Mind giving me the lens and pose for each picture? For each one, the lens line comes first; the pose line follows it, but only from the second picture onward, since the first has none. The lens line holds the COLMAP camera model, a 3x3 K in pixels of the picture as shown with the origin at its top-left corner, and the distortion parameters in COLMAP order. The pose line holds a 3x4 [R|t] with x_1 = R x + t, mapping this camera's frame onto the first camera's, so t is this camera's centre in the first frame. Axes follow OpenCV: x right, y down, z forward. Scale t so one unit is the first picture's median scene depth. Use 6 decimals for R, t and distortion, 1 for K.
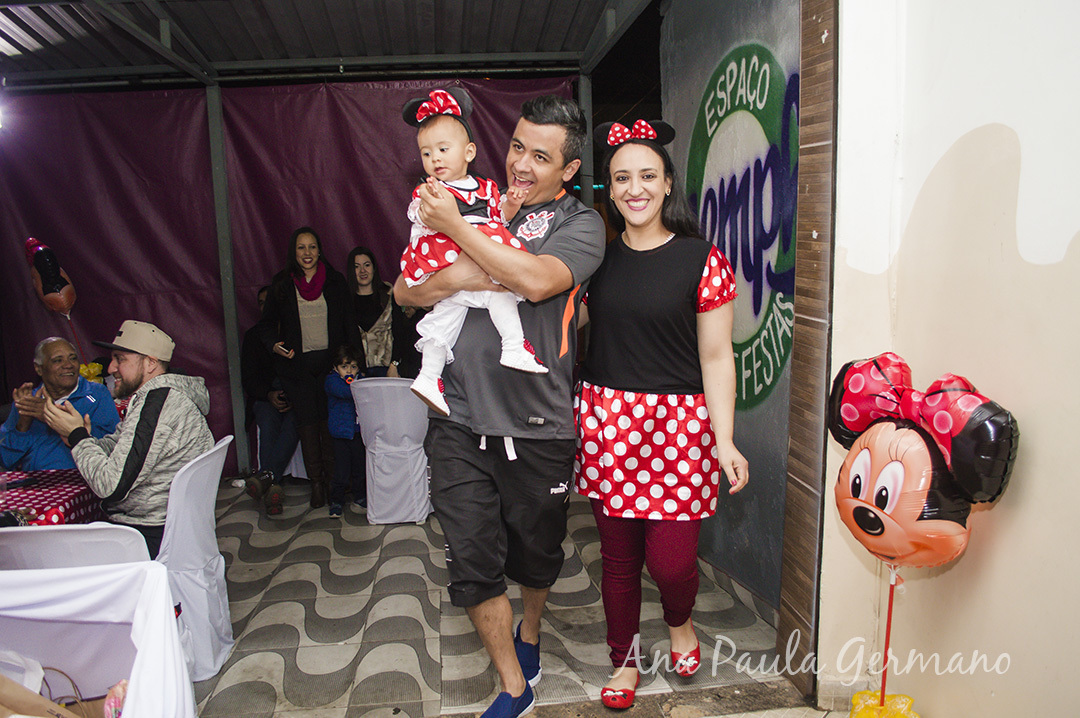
lens RADIAL K [[856.9, 0, 540.4], [0, 856.9, 362.7], [0, 0, 1]] dist [-0.168242, 0.022460]
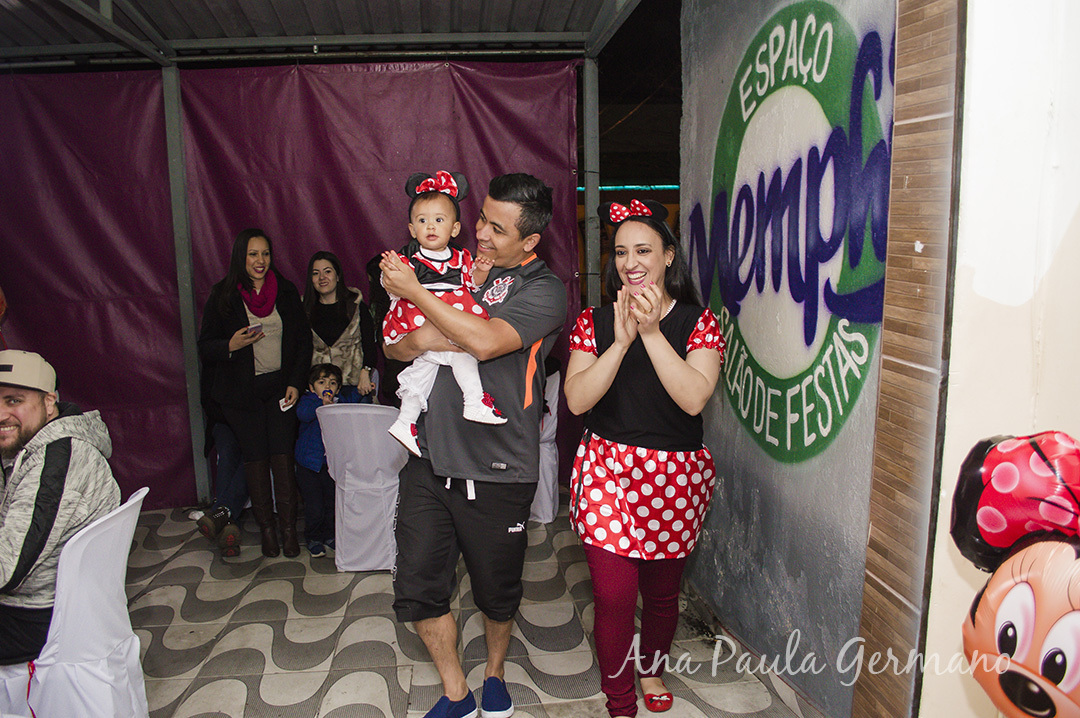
lens RADIAL K [[856.9, 0, 543.2], [0, 856.9, 351.5], [0, 0, 1]] dist [-0.168242, 0.022460]
pose [[0.999957, 0.009170, 0.001436, 0.006193], [-0.009148, 0.999849, -0.014773, -0.028958], [-0.001571, 0.014760, 0.999890, 0.172357]]
